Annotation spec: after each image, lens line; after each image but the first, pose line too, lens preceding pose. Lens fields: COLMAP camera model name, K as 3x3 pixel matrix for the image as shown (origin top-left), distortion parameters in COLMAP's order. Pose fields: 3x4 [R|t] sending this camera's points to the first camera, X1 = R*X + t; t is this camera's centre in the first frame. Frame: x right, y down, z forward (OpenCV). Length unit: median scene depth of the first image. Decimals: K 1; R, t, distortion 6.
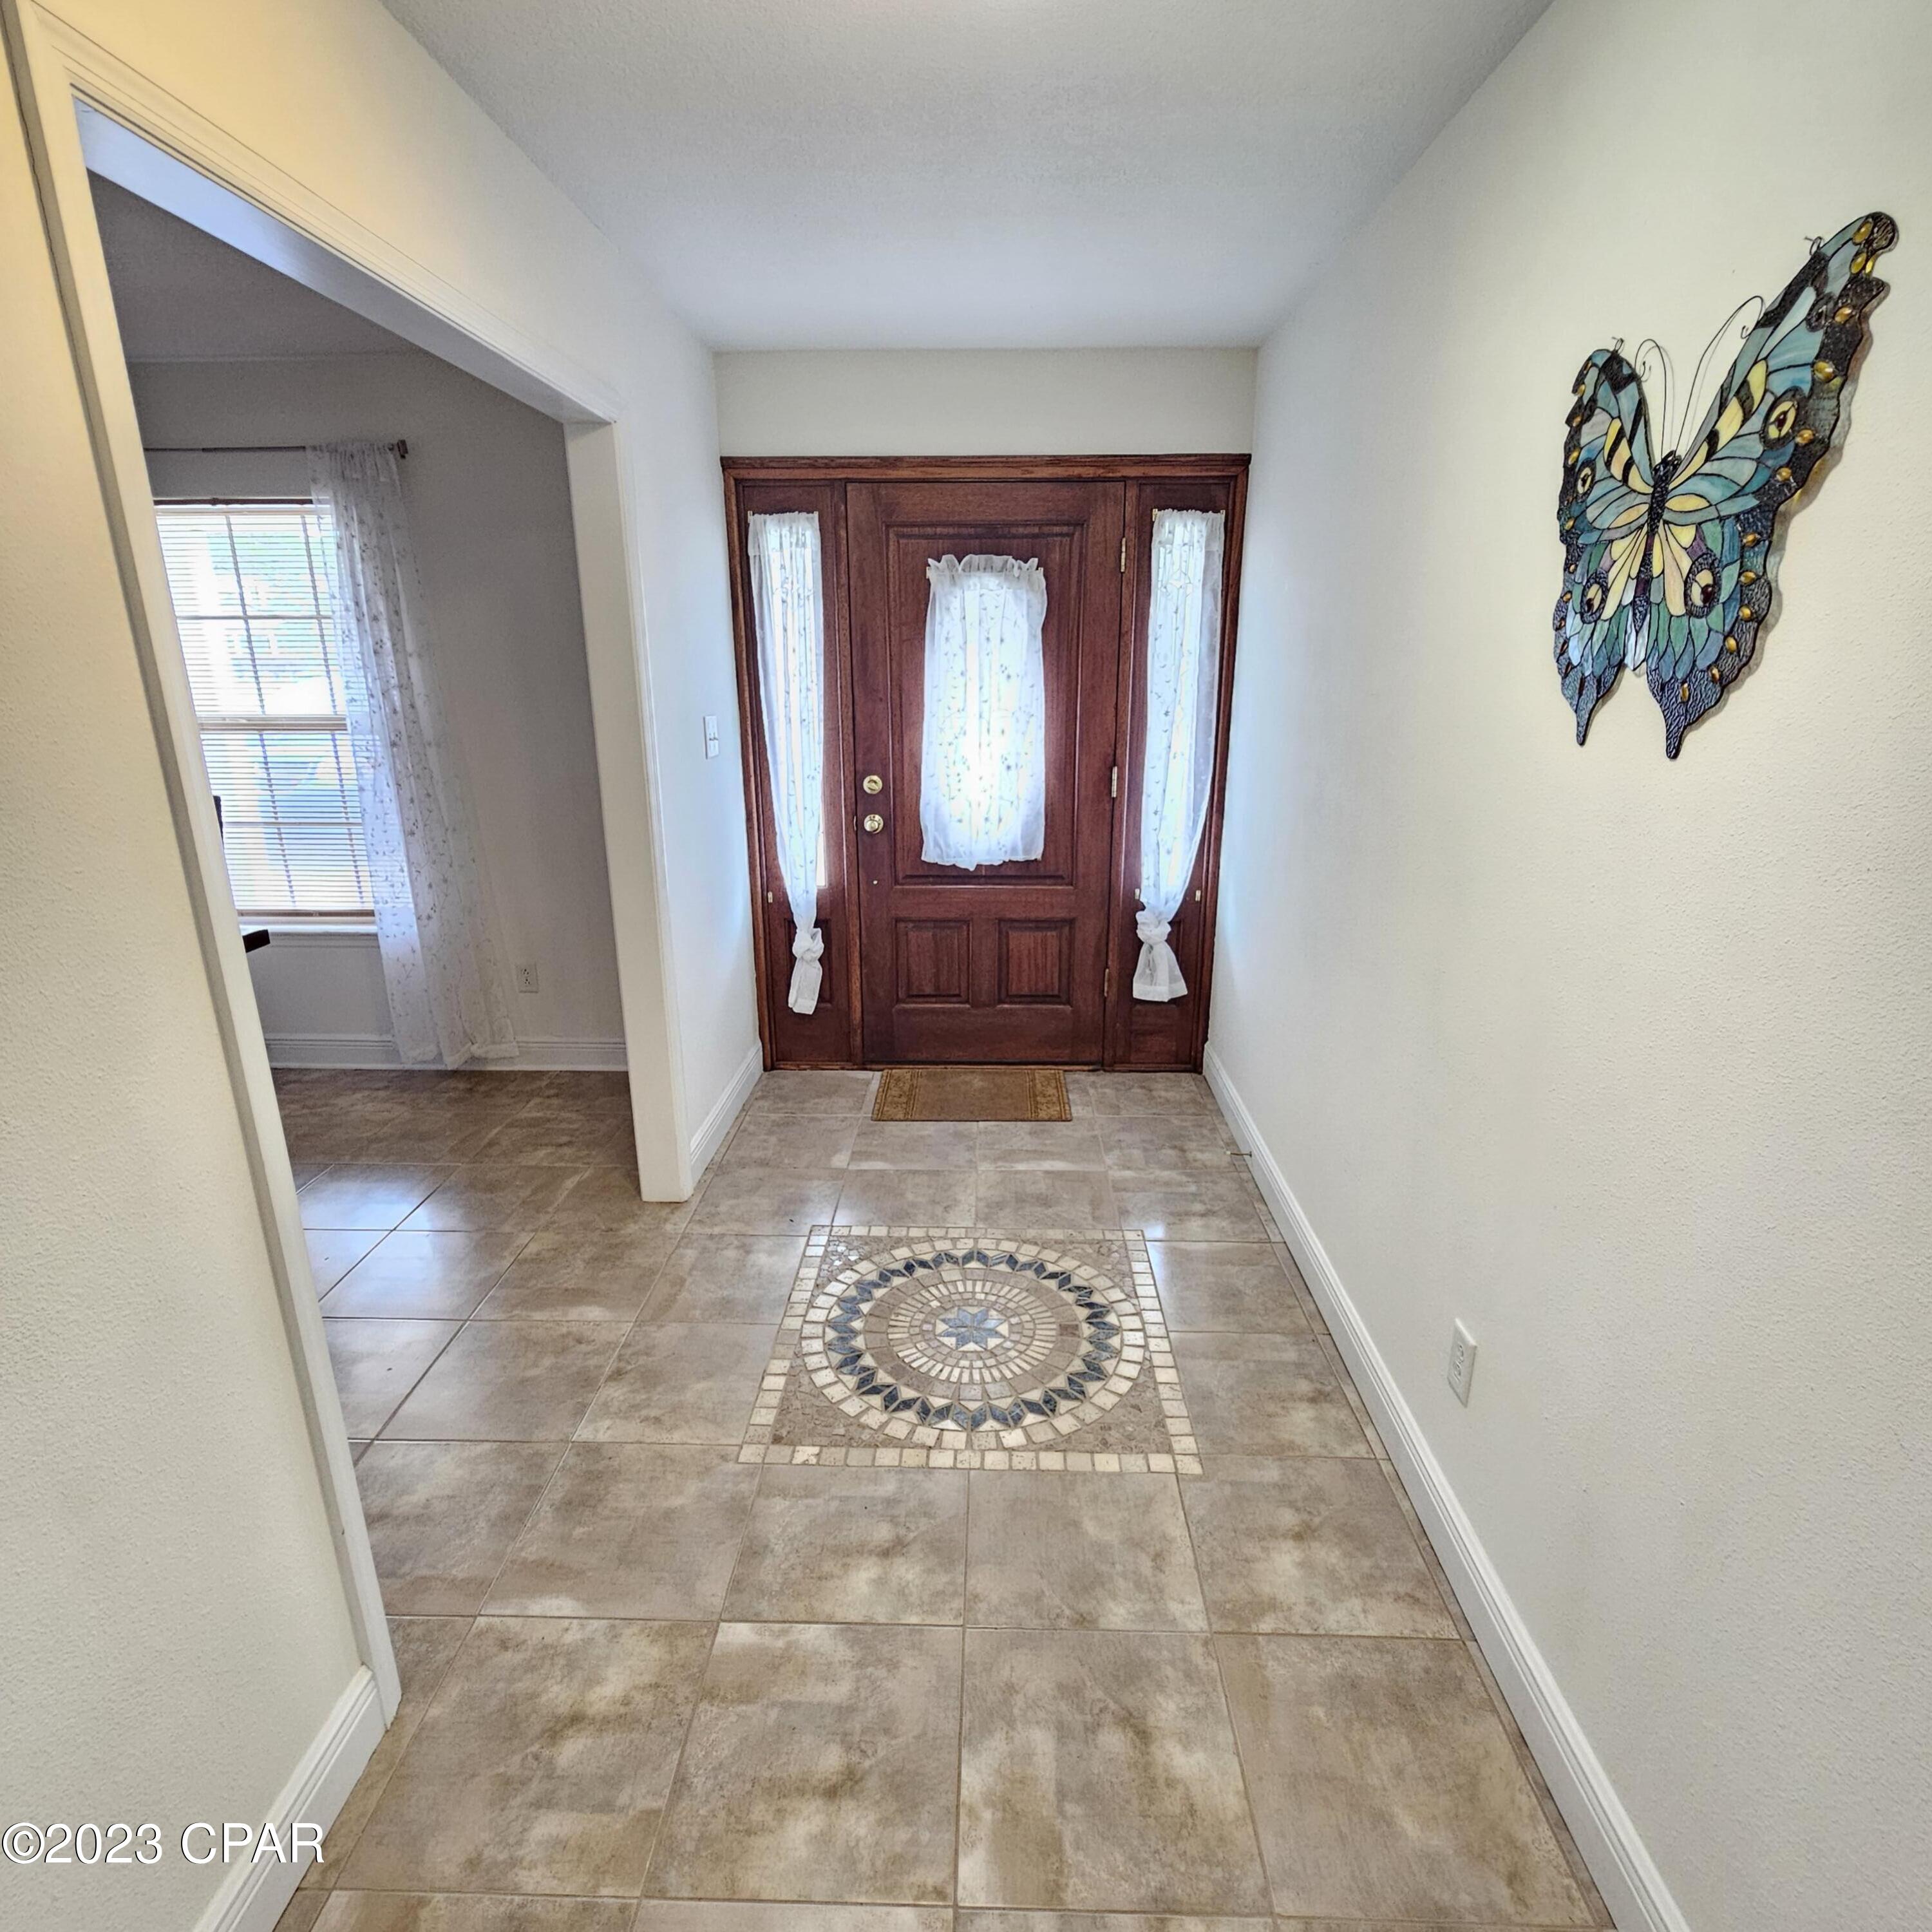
lens RADIAL K [[1061.5, 0, 962.7], [0, 1061.5, 977.8], [0, 0, 1]] dist [-0.002594, 0.001386]
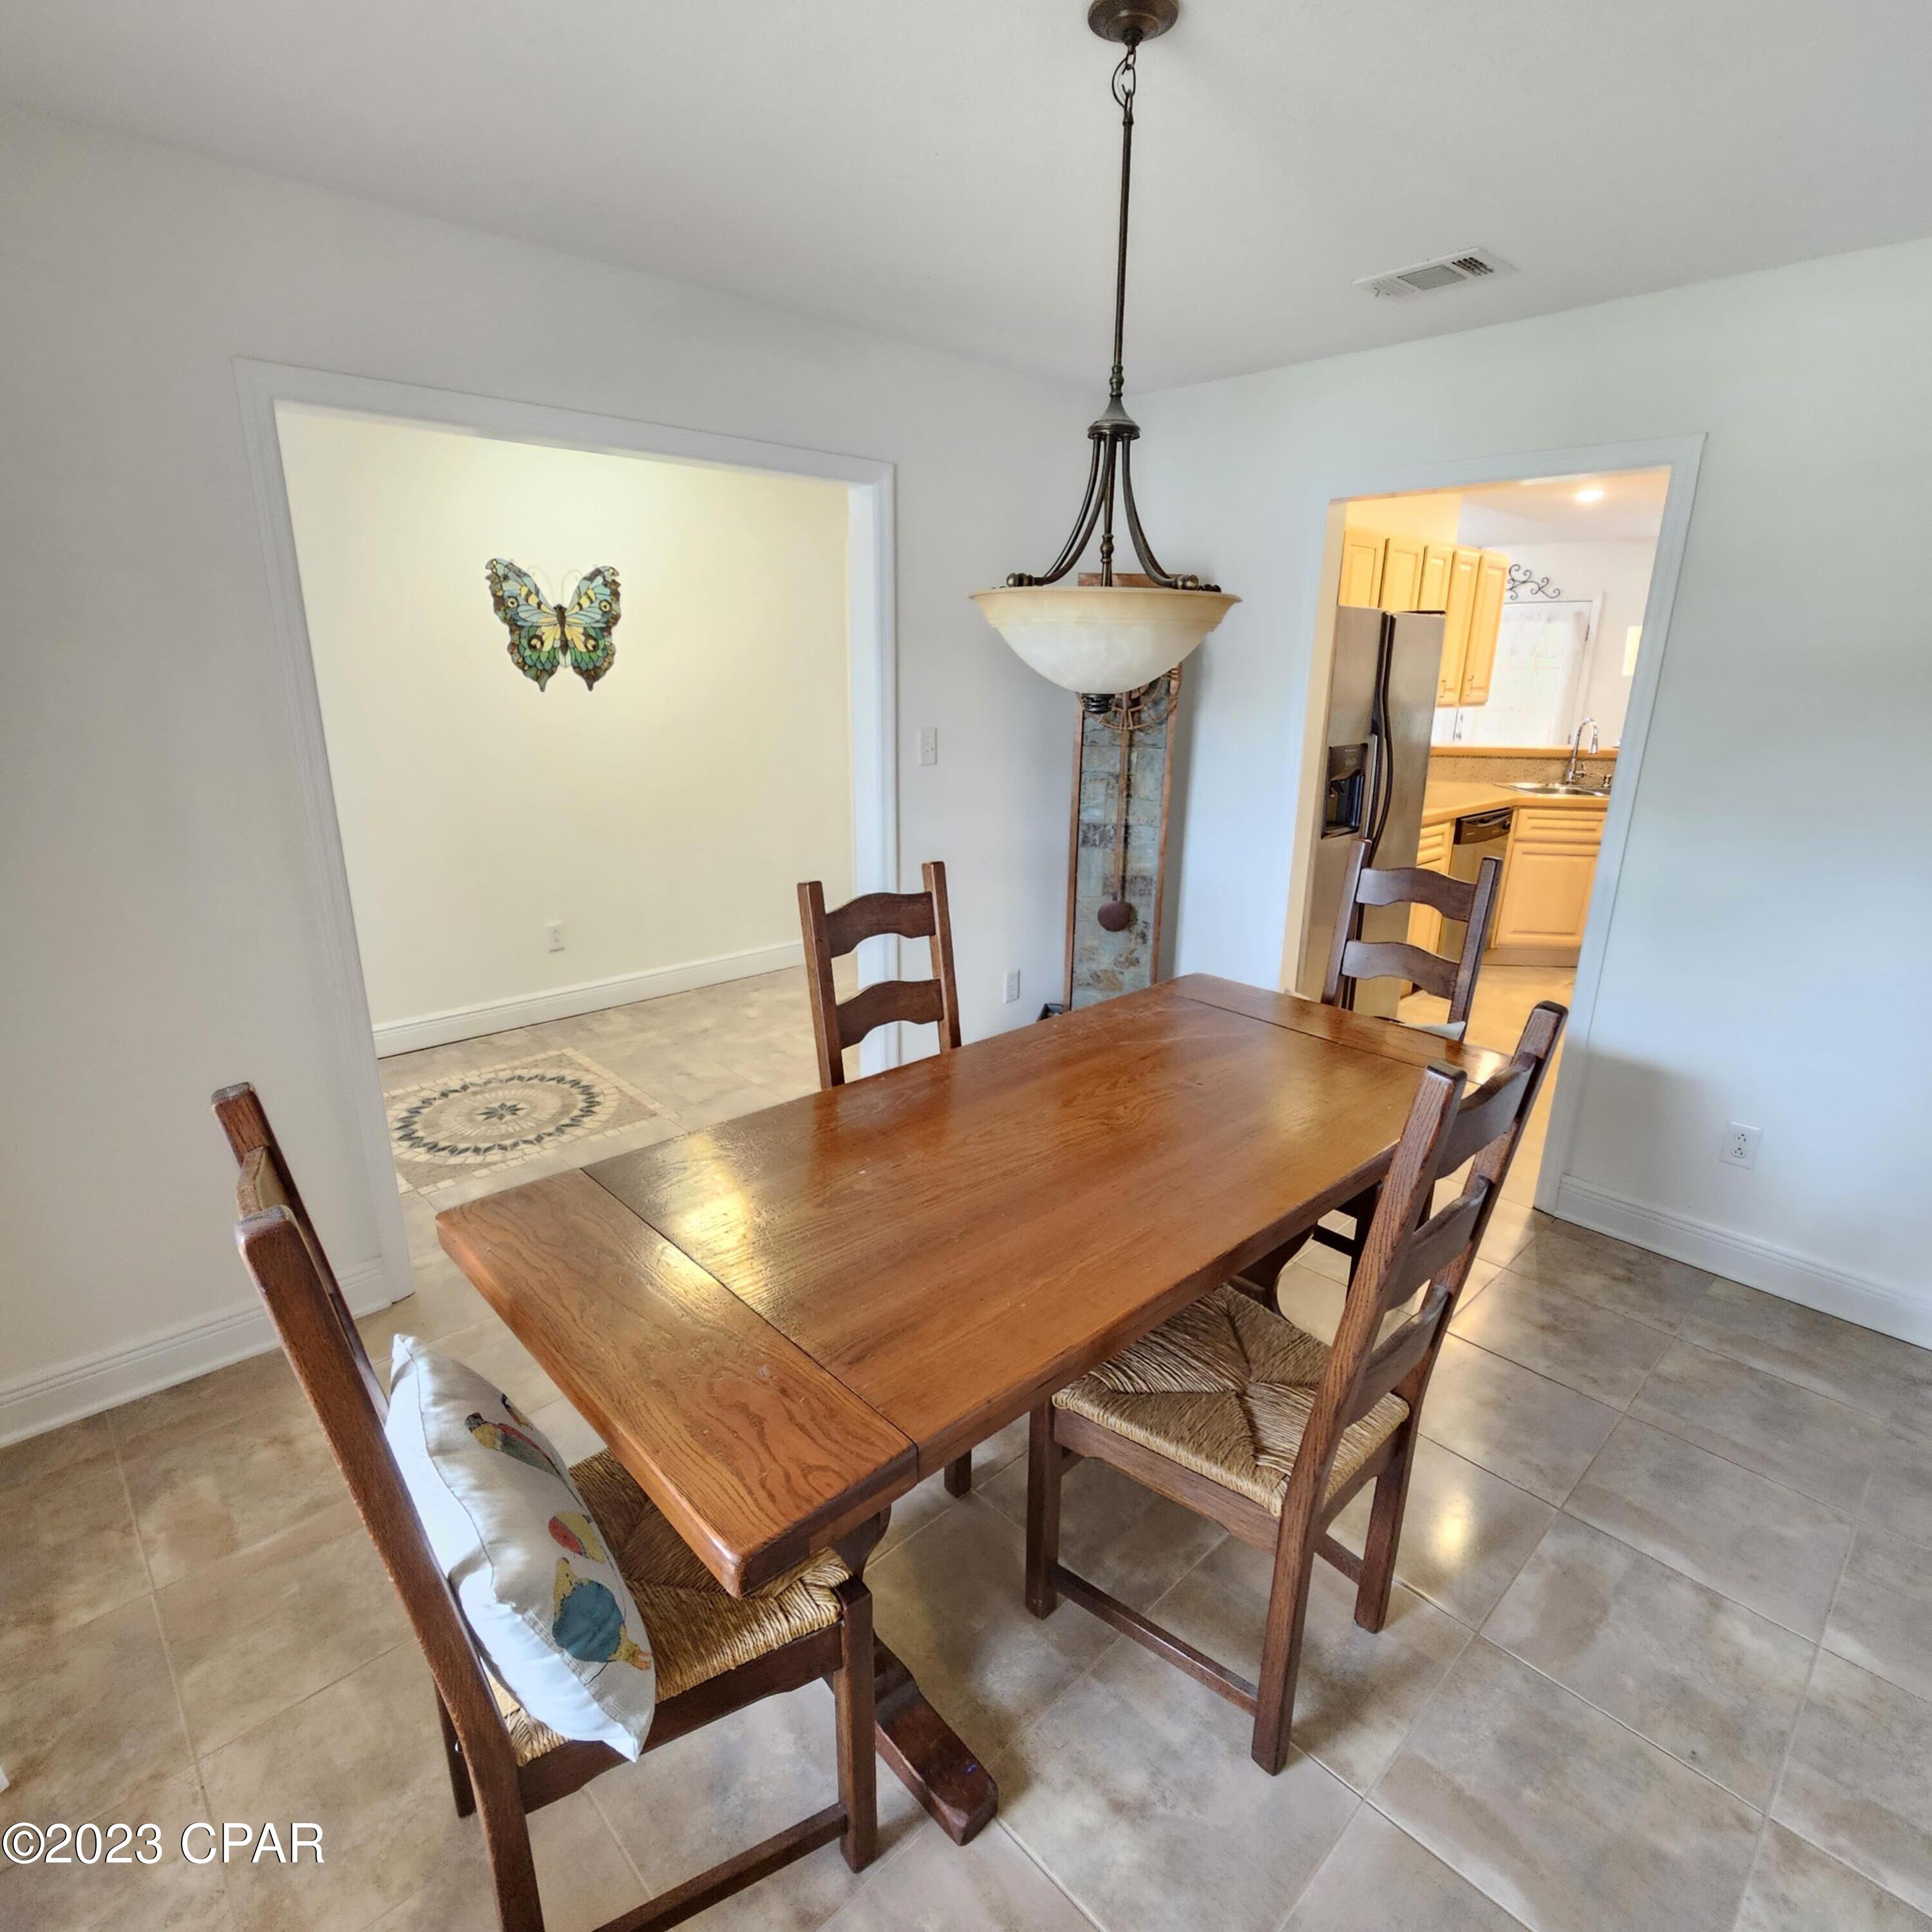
lens RADIAL K [[1040.8, 0, 965.5], [0, 1040.8, 967.5], [0, 0, 1]] dist [-0.003053, -0.000793]
pose [[-0.707326, -0.209671, 0.675076, -1.998767], [0.200977, 0.855938, 0.476423, -0.589252], [-0.677715, 0.472661, -0.563288, 1.826214]]
